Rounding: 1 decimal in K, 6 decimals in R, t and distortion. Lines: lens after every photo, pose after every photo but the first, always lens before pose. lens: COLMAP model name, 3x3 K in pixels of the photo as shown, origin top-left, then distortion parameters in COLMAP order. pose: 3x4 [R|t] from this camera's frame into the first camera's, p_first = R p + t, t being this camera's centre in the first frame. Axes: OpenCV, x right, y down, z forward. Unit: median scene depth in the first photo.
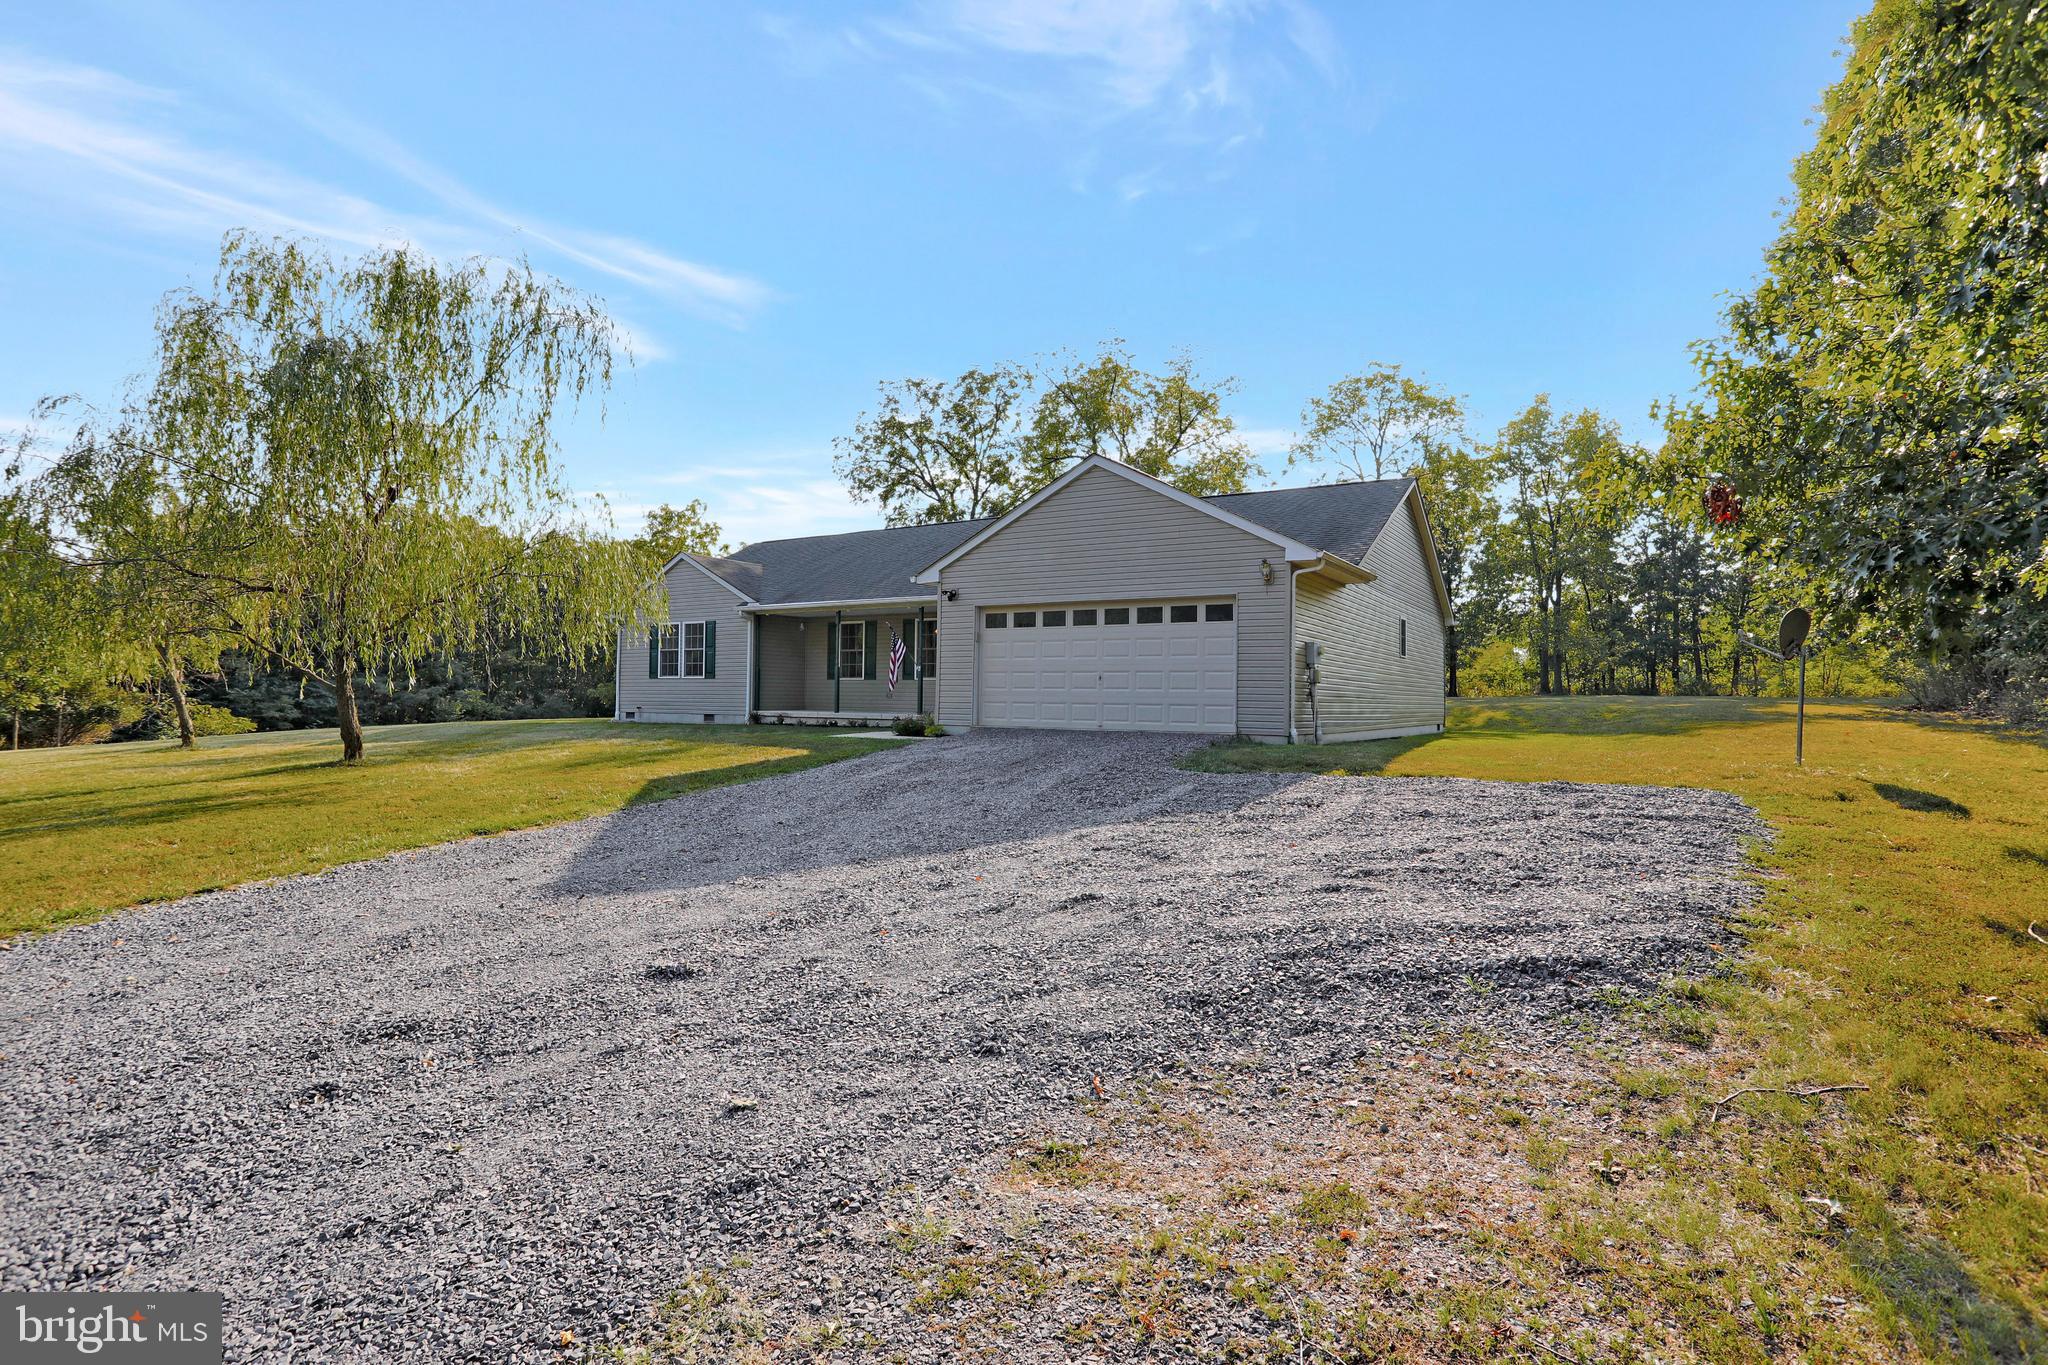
lens RADIAL K [[1012.1, 0, 1033.9], [0, 1012.1, 684.1], [0, 0, 1]] dist [-0.076759, 0.031835]
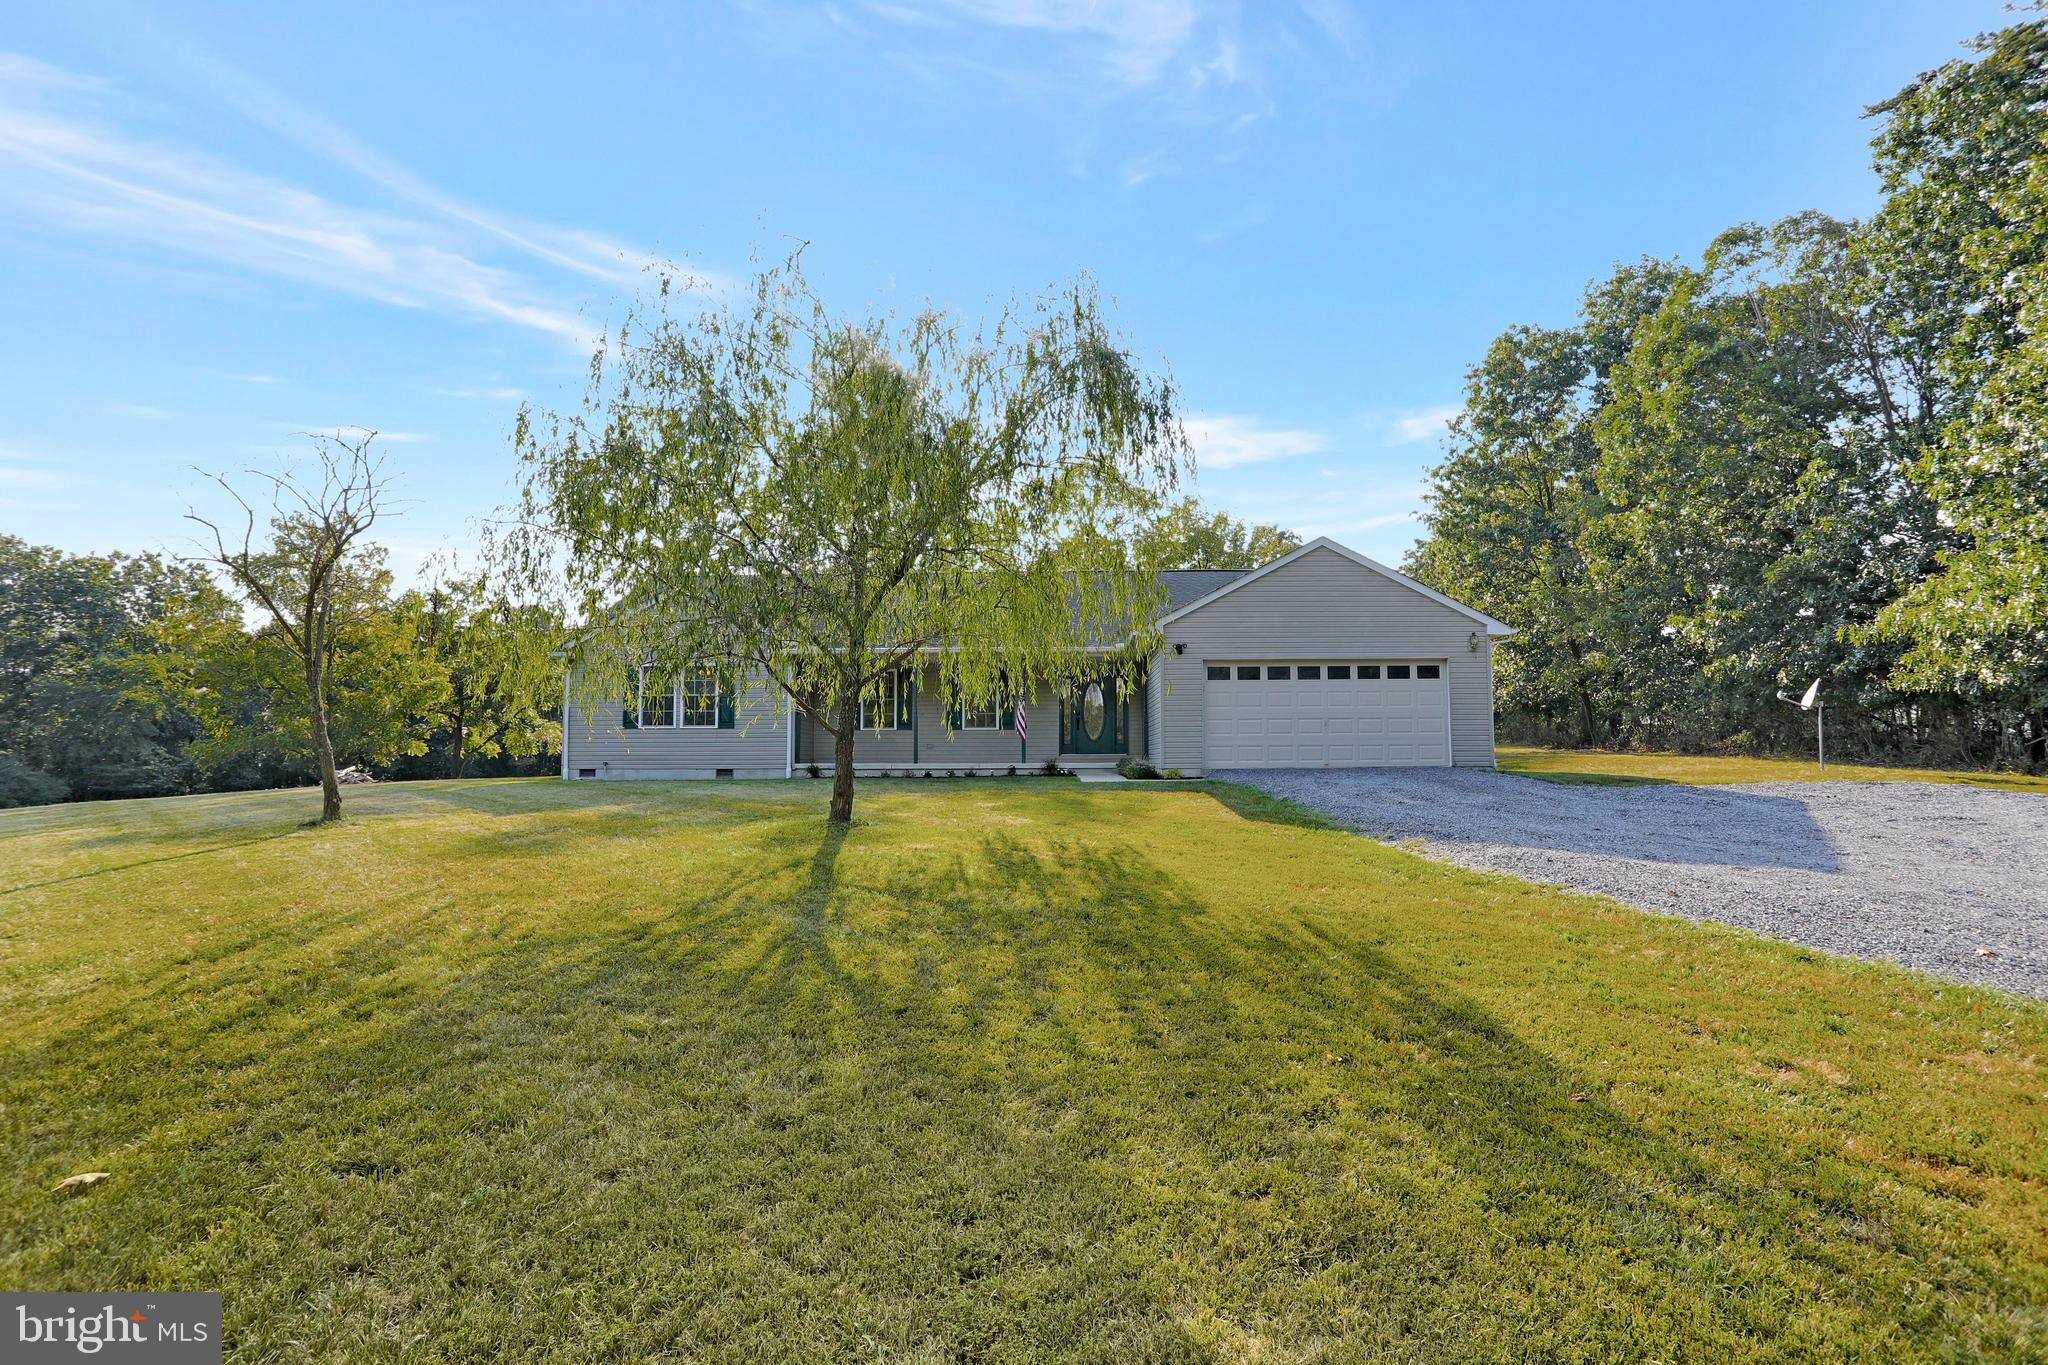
lens RADIAL K [[1001.2, 0, 1027.1], [0, 1001.2, 675.8], [0, 0, 1]] dist [-0.071453, 0.029590]
pose [[0.869992, 0.031131, 0.492082, -0.647431], [0.005448, 0.997337, -0.072727, 0.016106], [-0.493036, 0.065953, 0.867505, 0.125001]]
